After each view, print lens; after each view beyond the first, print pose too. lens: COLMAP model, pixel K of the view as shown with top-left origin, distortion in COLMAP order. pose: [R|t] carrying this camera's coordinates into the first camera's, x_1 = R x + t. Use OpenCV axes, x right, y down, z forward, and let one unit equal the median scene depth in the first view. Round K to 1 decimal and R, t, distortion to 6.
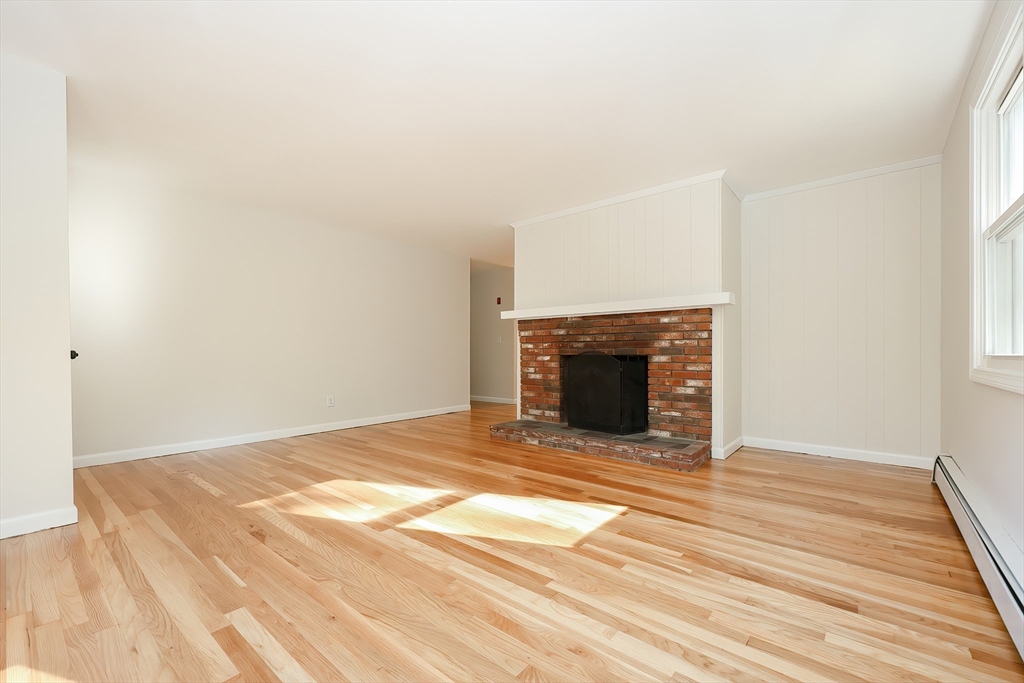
lens RADIAL K [[402.8, 0, 524.1], [0, 402.8, 350.8], [0, 0, 1]] dist [-0.000453, -0.000082]
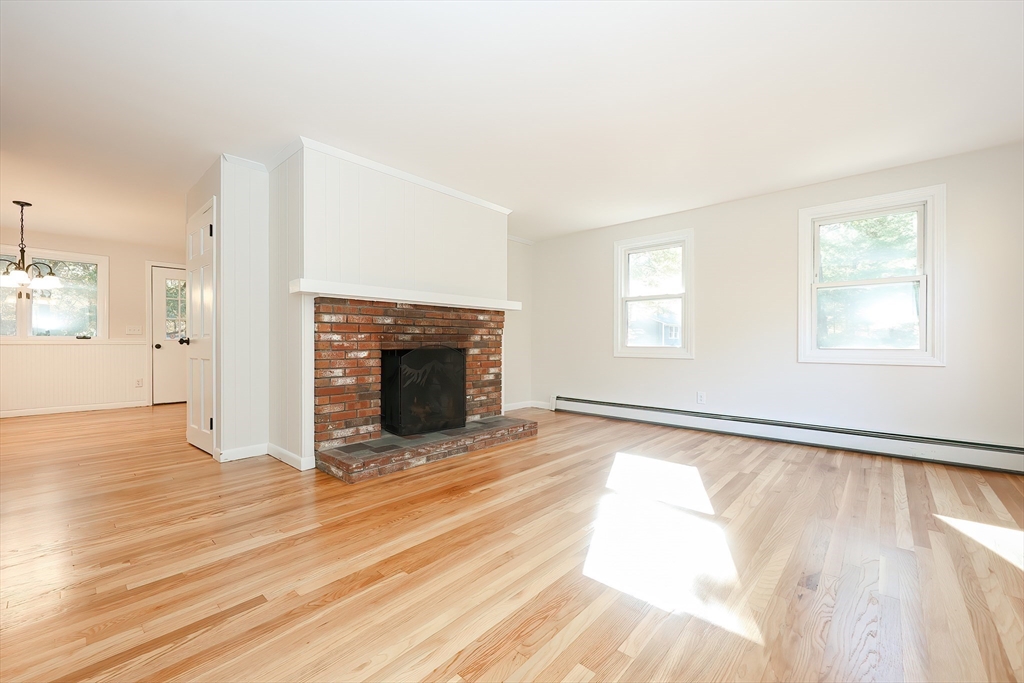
lens RADIAL K [[414.5, 0, 506.7], [0, 414.5, 341.2], [0, 0, 1]] dist [-0.001505, 0.000009]
pose [[0.086332, 0.004410, 0.996257, -0.766175], [-0.003584, 0.999985, -0.004116, -0.004262], [-0.996260, -0.003215, 0.086347, 0.768975]]
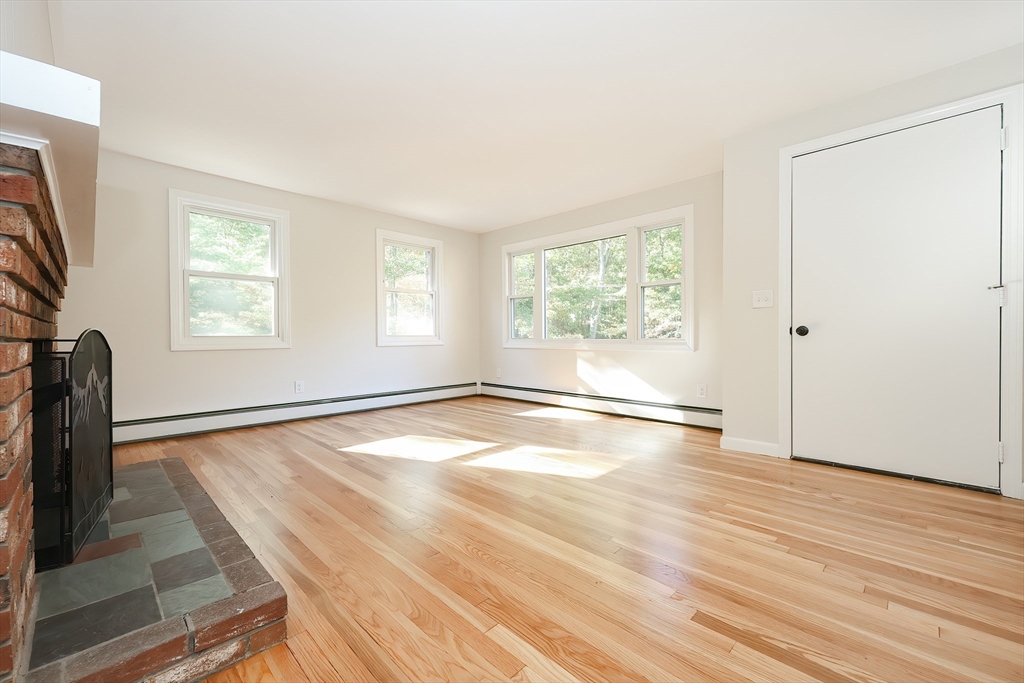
lens RADIAL K [[414.5, 0, 506.7], [0, 414.5, 341.2], [0, 0, 1]] dist [-0.001505, 0.000009]
pose [[-0.991423, 0.005333, 0.130581, -0.292347], [0.007029, 0.999897, 0.012529, 0.009667], [-0.130501, 0.013339, -0.991358, 1.377321]]
